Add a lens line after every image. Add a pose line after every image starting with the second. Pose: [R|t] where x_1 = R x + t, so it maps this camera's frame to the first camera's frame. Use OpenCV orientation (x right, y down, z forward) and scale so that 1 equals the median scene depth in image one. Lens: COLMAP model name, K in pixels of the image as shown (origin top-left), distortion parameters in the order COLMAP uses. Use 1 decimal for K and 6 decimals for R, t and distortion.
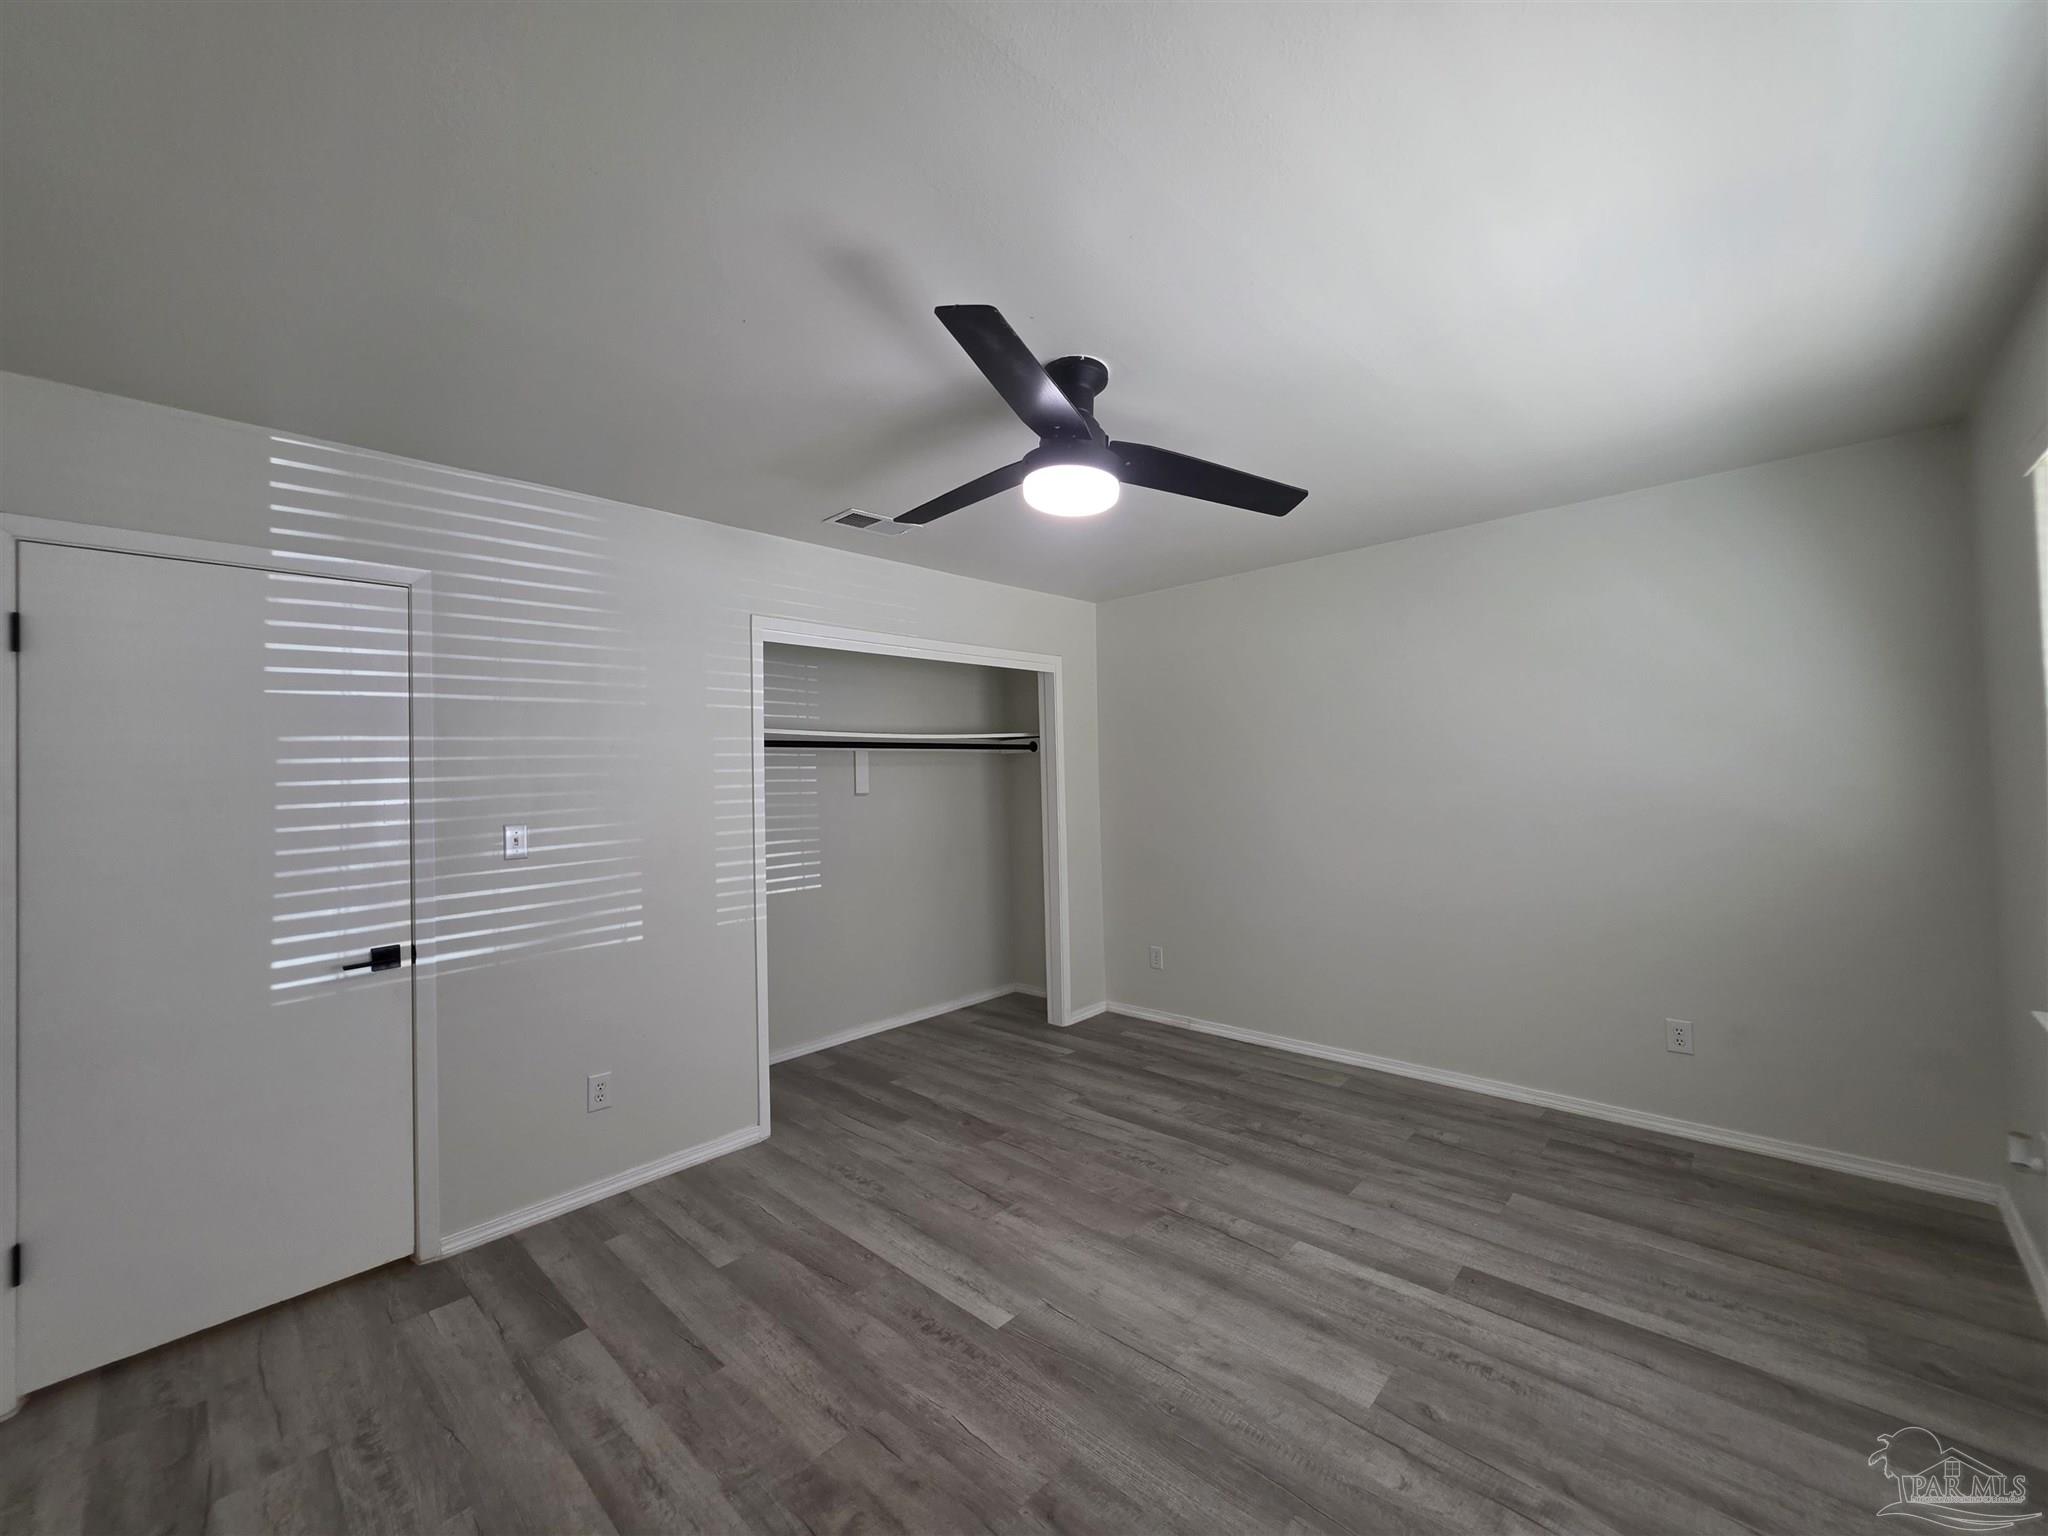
lens RADIAL K [[819.7, 0, 1029.3], [0, 819.7, 765.9], [0, 0, 1]] dist [0.000551, -0.000096]
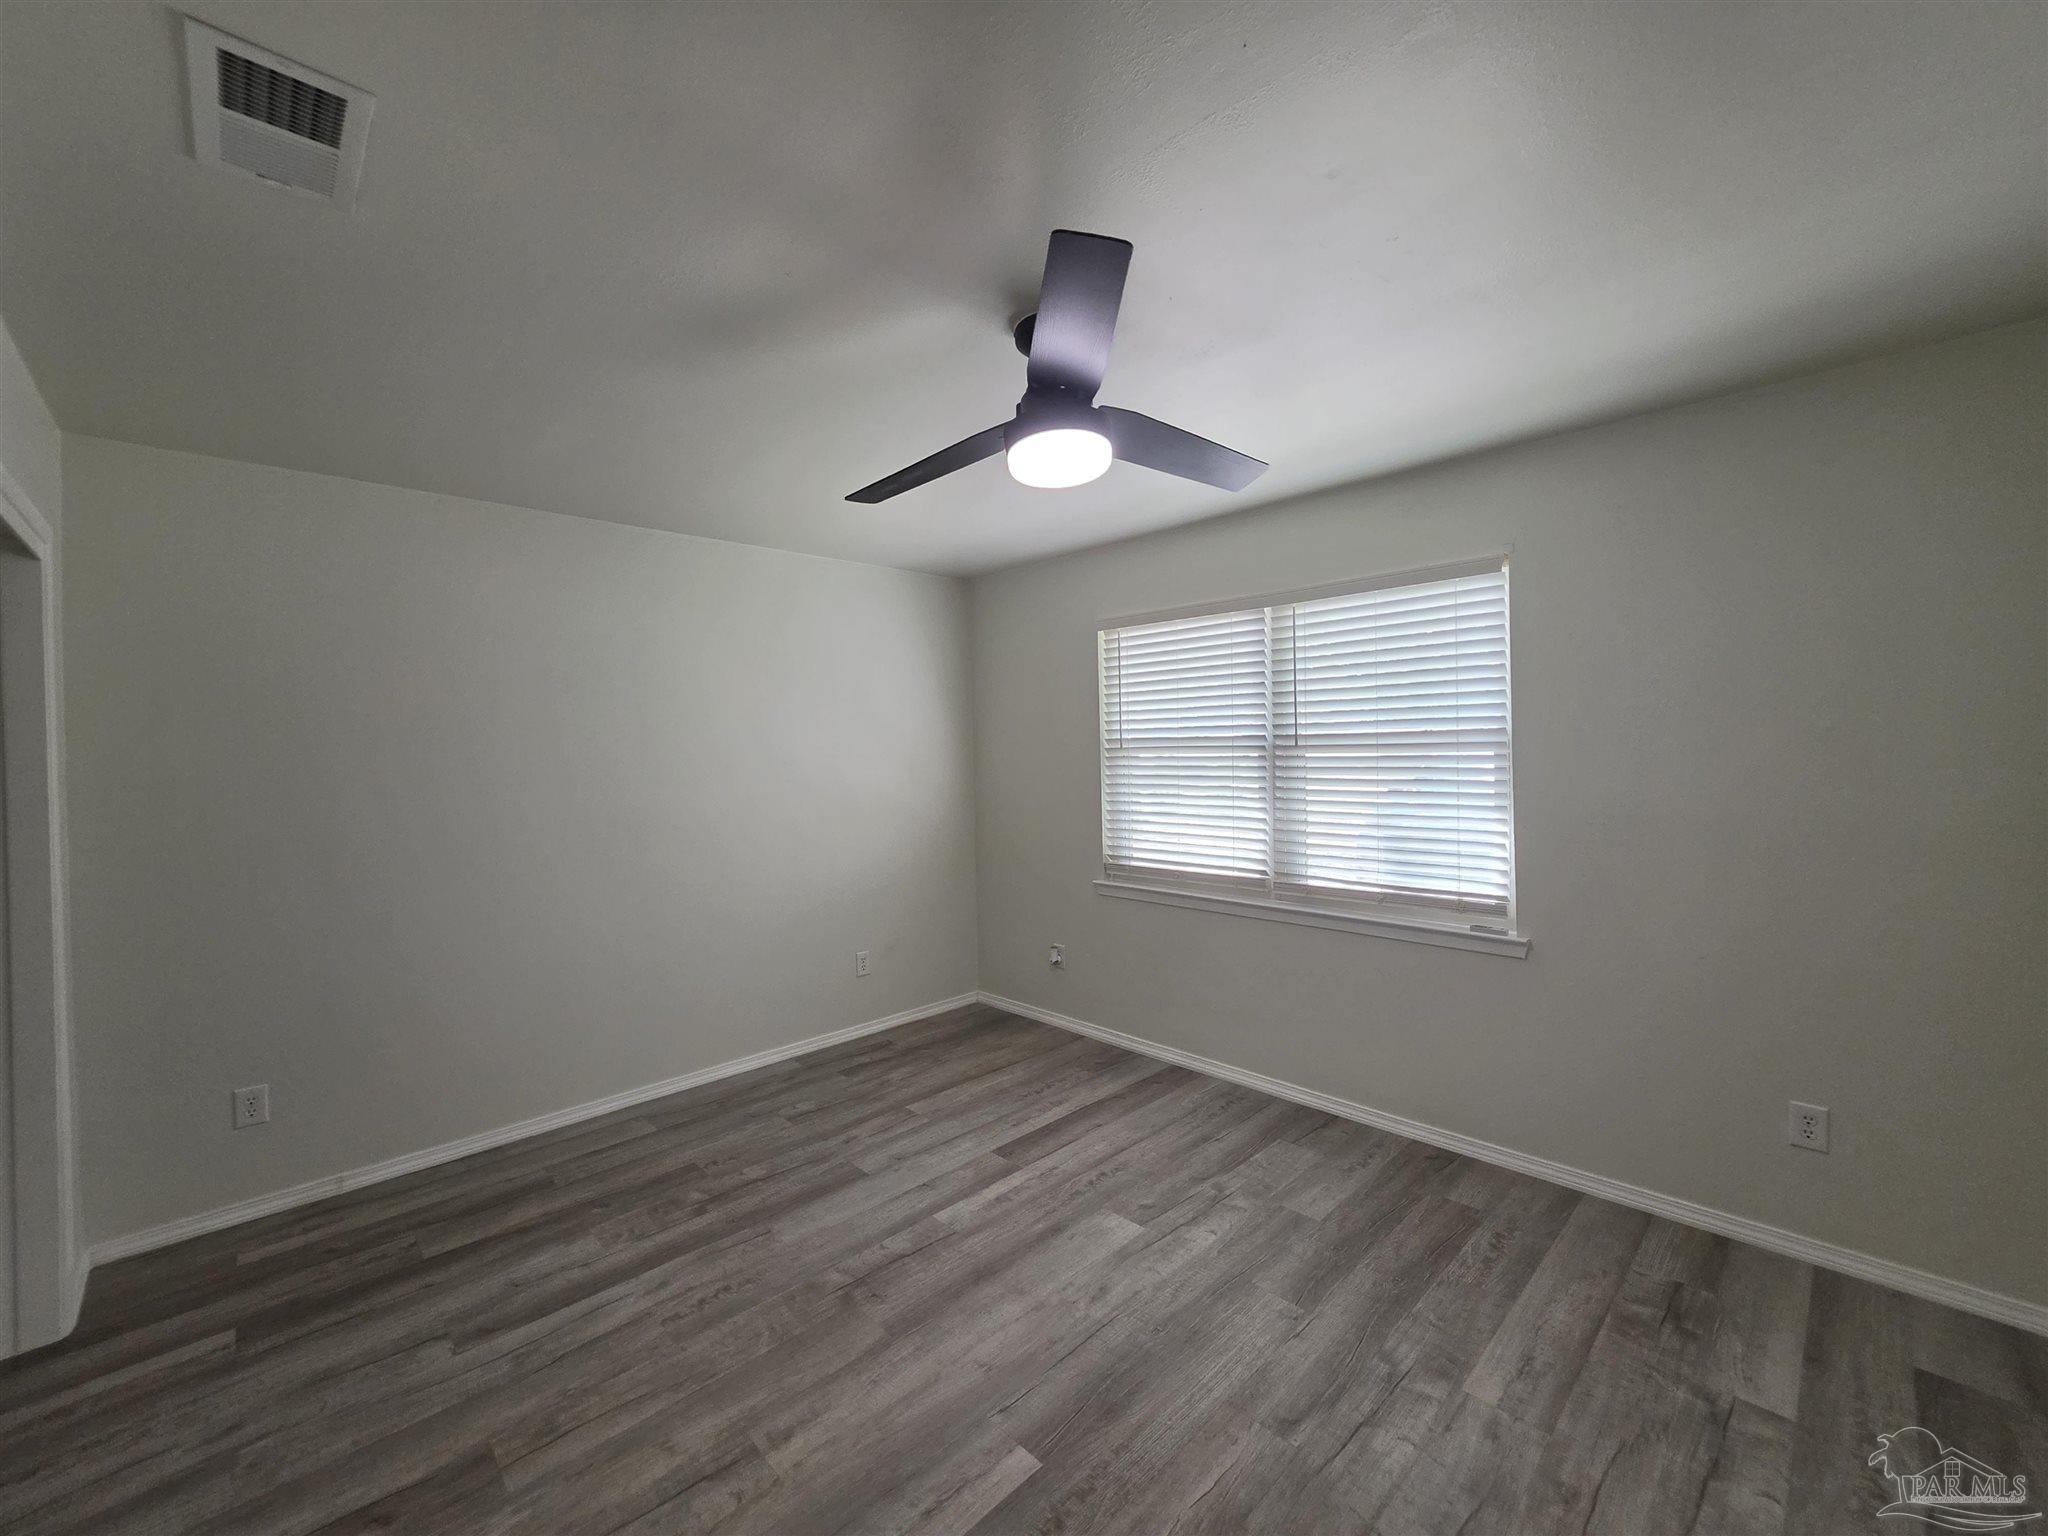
lens RADIAL K [[819.7, 0, 1028.8], [0, 819.7, 761.8], [0, 0, 1]] dist [0.000551, -0.000096]
pose [[0.054640, 0.013477, 0.998415, -0.641866], [0.005075, 0.999892, -0.013775, 0.017537], [-0.998493, 0.005820, 0.054566, 0.741927]]
